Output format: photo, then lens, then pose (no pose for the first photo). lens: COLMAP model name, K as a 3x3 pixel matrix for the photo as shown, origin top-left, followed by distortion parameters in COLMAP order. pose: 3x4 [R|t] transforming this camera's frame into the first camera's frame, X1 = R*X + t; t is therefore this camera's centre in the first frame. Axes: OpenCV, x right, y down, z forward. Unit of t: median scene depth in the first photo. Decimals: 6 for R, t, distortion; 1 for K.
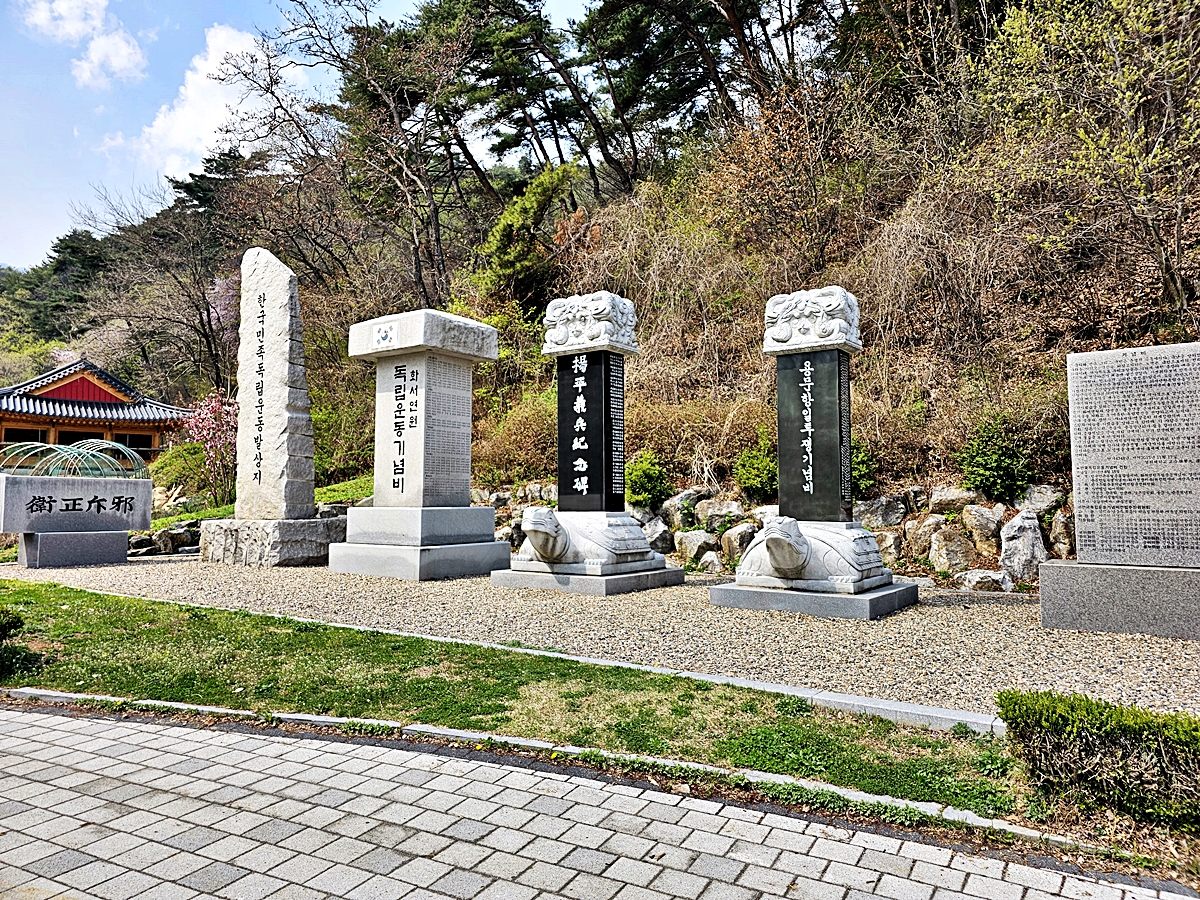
lens RADIAL K [[808.2, 0, 591.7], [0, 808.2, 441.2], [0, 0, 1]] dist [0.060729, -0.055103]
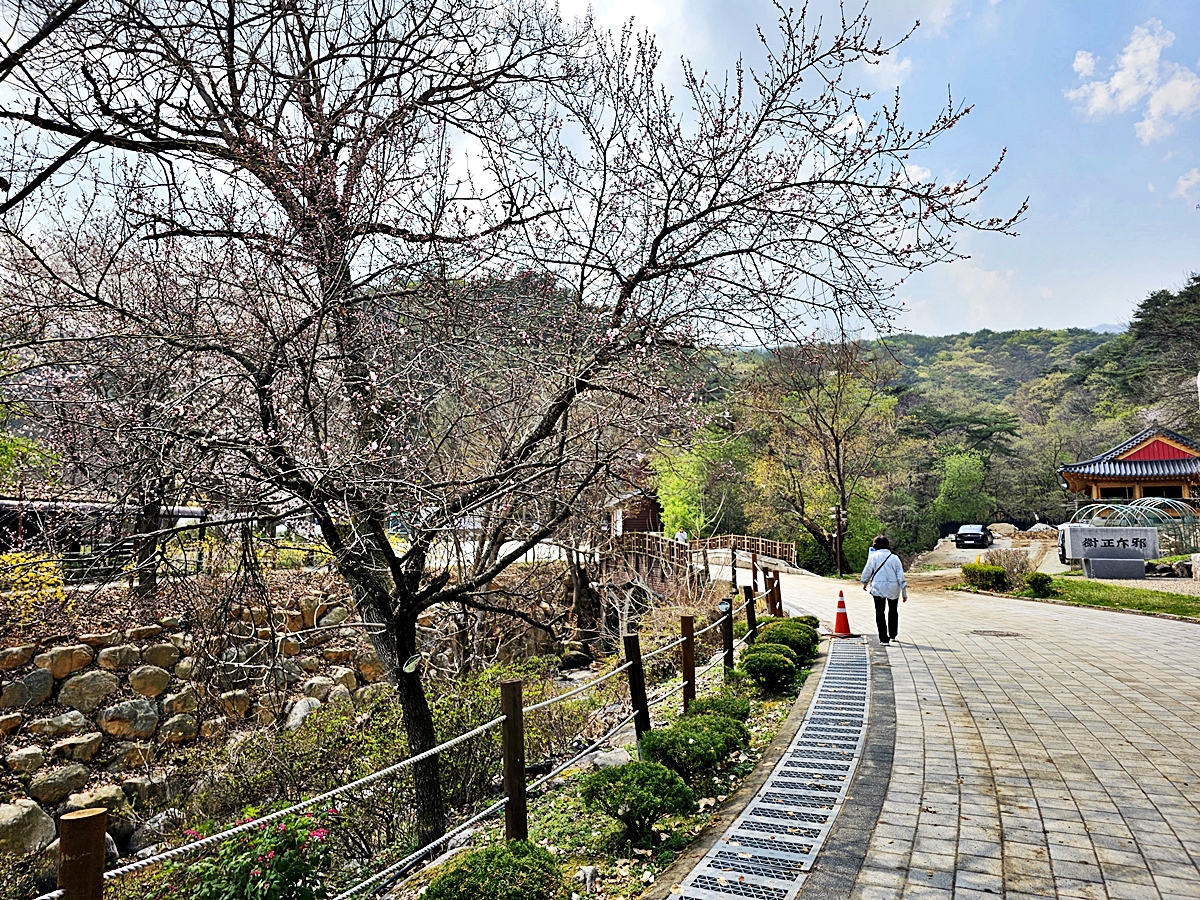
lens RADIAL K [[808.2, 0, 591.7], [0, 808.2, 441.2], [0, 0, 1]] dist [0.060729, -0.055103]
pose [[0.359357, -0.126998, -0.924518, 0.098034], [0.073302, 0.991477, -0.107703, -0.004644], [0.930317, -0.029065, 0.365603, -0.102837]]
